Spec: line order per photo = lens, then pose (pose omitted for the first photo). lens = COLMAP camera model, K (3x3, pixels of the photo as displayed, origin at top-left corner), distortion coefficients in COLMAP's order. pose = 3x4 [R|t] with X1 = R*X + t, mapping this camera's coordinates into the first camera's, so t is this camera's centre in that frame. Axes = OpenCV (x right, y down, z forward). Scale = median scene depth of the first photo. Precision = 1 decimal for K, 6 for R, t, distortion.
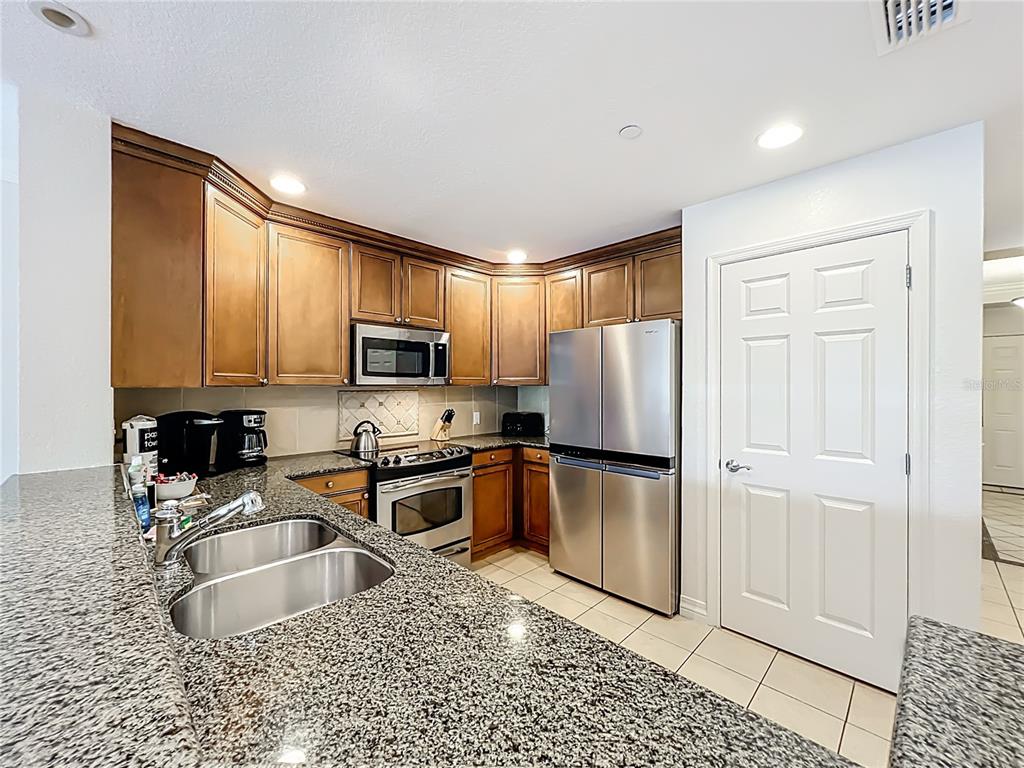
lens RADIAL K [[411.5, 0, 509.6], [0, 411.5, 380.9], [0, 0, 1]] dist [-0.000188, 0.000081]
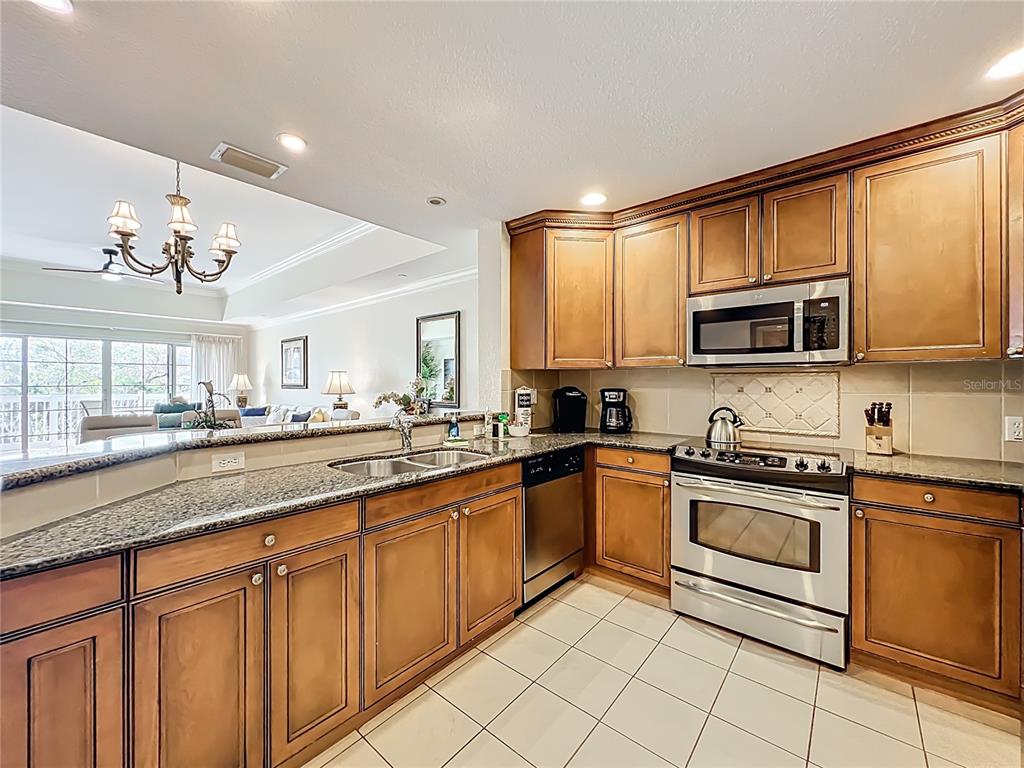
lens RADIAL K [[411.5, 0, 509.6], [0, 411.5, 380.9], [0, 0, 1]] dist [-0.000188, 0.000081]
pose [[0.083780, -0.000422, -0.996484, 0.442002], [0.009036, 0.999959, 0.000336, 0.035132], [0.996443, -0.009032, 0.083780, 0.453747]]
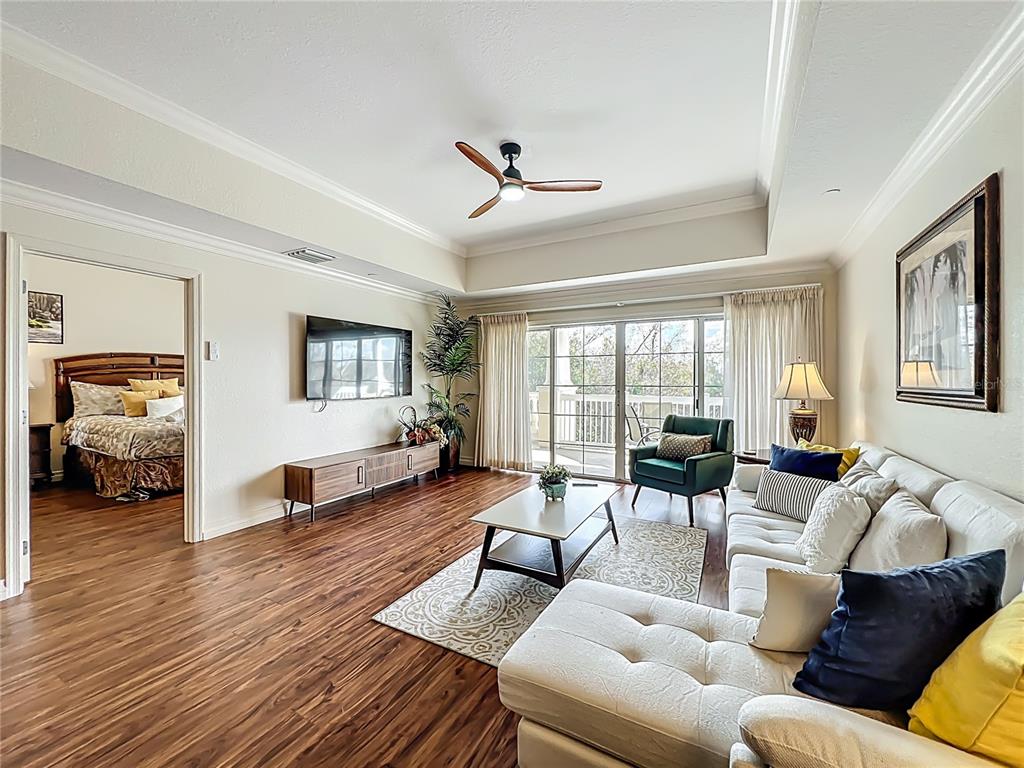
lens RADIAL K [[411.5, 0, 509.6], [0, 411.5, 380.9], [0, 0, 1]] dist [-0.000188, 0.000081]
pose [[-0.959731, 0.001342, -0.280918, -1.107655], [0.002802, 0.999985, -0.004795, 0.030585], [0.280907, -0.005390, -0.959720, -0.117773]]
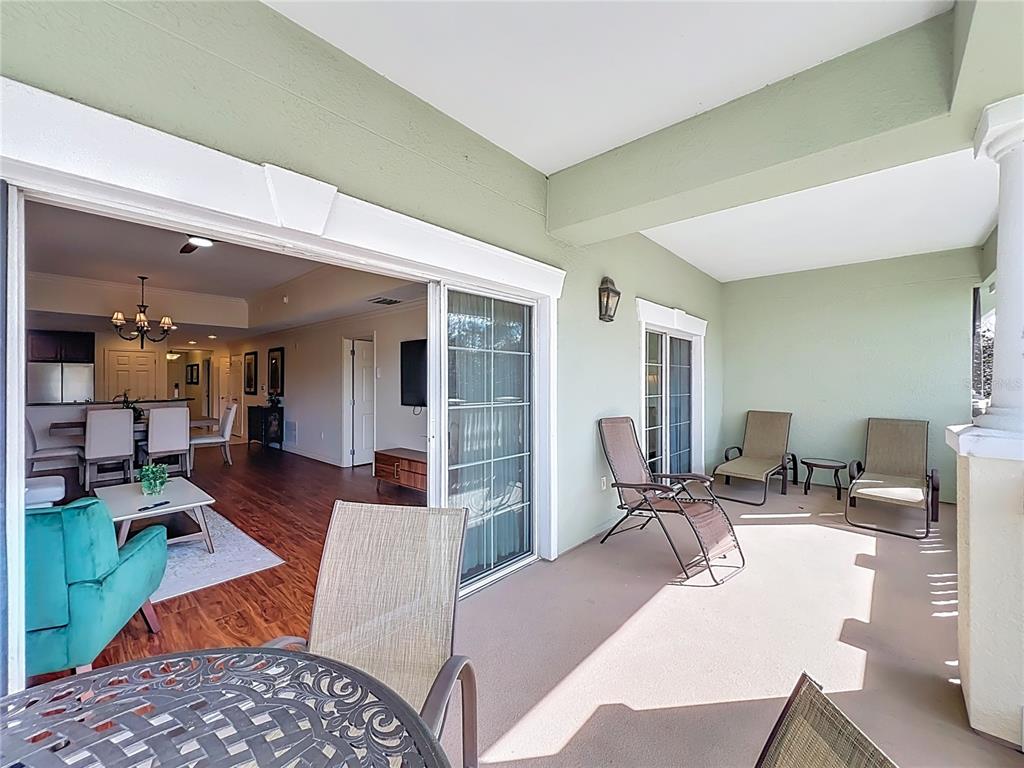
lens RADIAL K [[417.7, 0, 509.9], [0, 417.7, 378.5], [0, 0, 1]] dist [-0.000816, 0.000088]
pose [[-0.055518, 0.008689, 0.998420, -2.616104], [-0.006464, 0.999938, -0.009061, -0.013085], [-0.998437, -0.006957, -0.055458, -1.843335]]
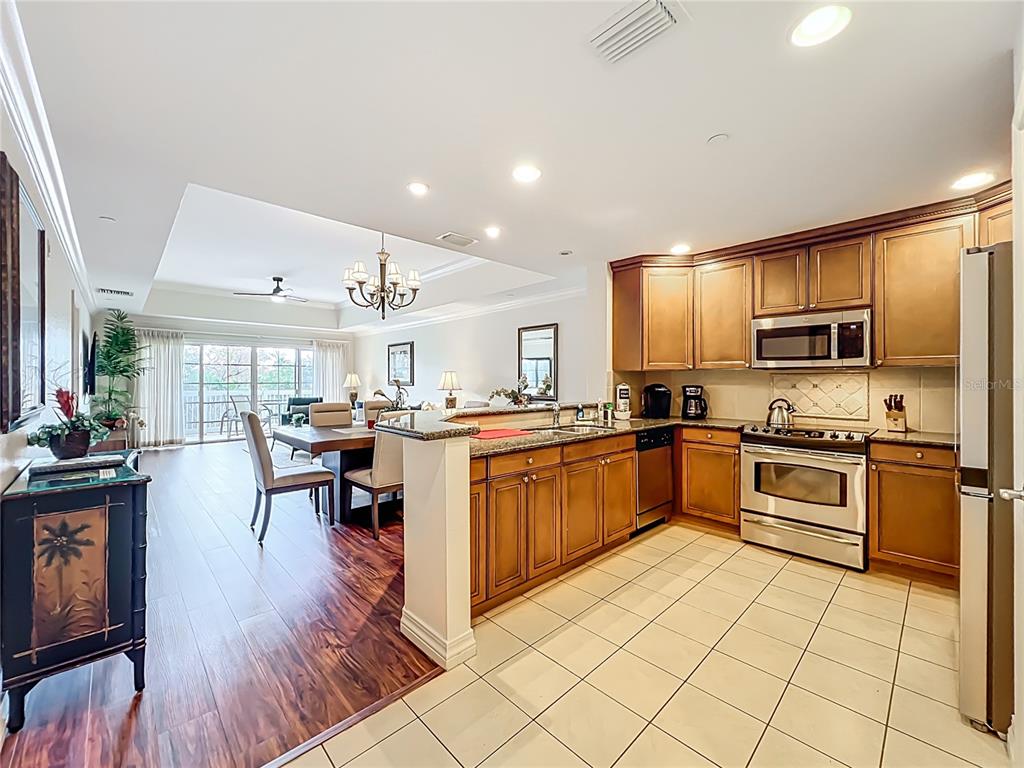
lens RADIAL K [[417.7, 0, 509.9], [0, 417.7, 378.5], [0, 0, 1]] dist [-0.000816, 0.000088]
pose [[-0.021516, -0.002513, -0.999765, 0.807427], [0.008095, 0.999964, -0.002687, 0.033654], [0.999736, -0.008151, -0.021495, 0.239547]]
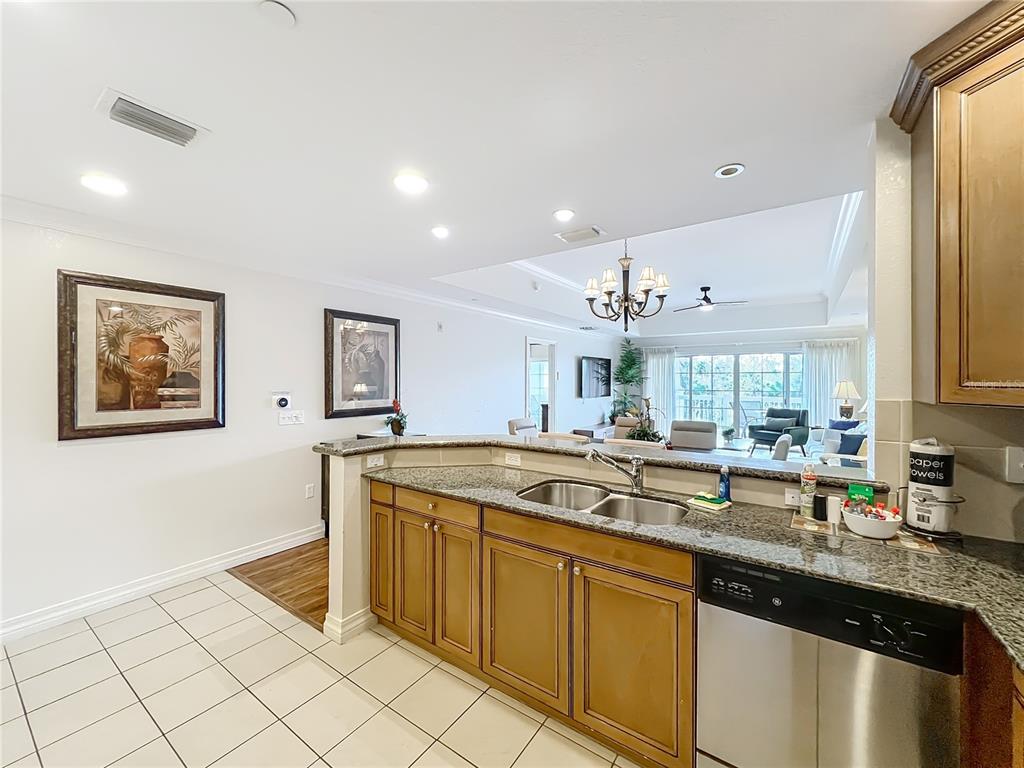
lens RADIAL K [[411.5, 0, 509.6], [0, 411.5, 380.9], [0, 0, 1]] dist [-0.000188, 0.000081]
pose [[-0.984359, 0.001092, -0.176173, 0.027023], [0.002222, 0.999978, -0.006219, -0.011834], [0.176163, -0.006513, -0.984340, 0.927393]]
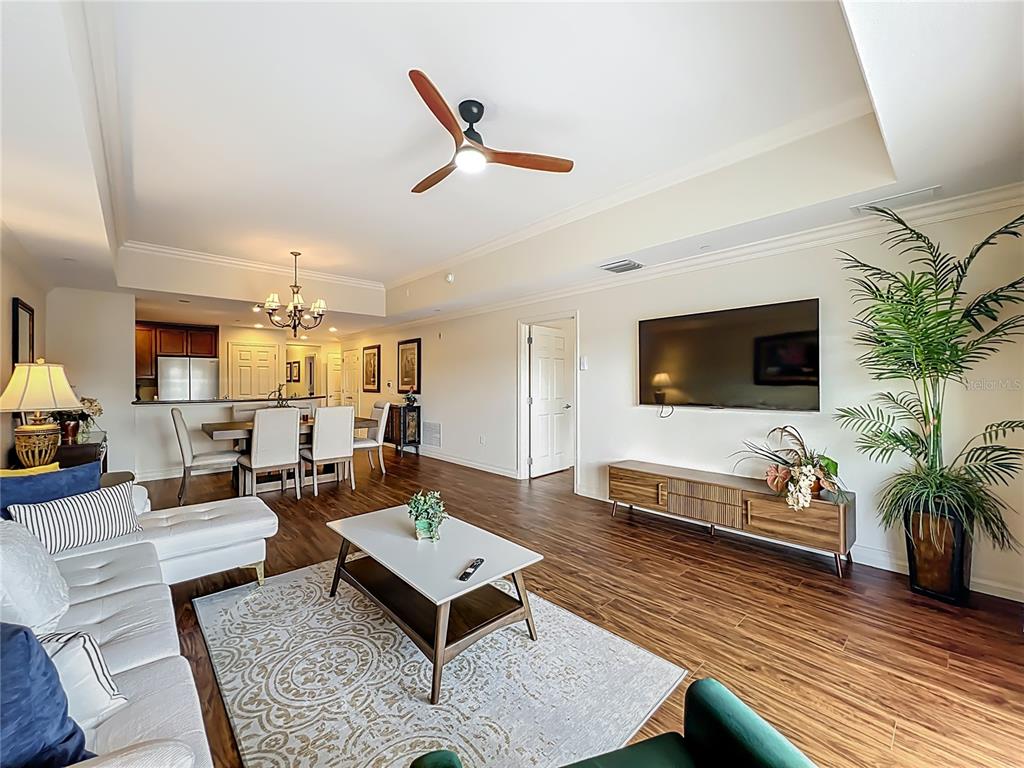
lens RADIAL K [[411.5, 0, 509.6], [0, 411.5, 380.9], [0, 0, 1]] dist [-0.000188, 0.000081]
pose [[0.038501, 0.003662, 0.999252, -2.167096], [-0.005724, 0.999978, -0.003444, 0.017699], [-0.999242, -0.005587, 0.038521, -1.133534]]
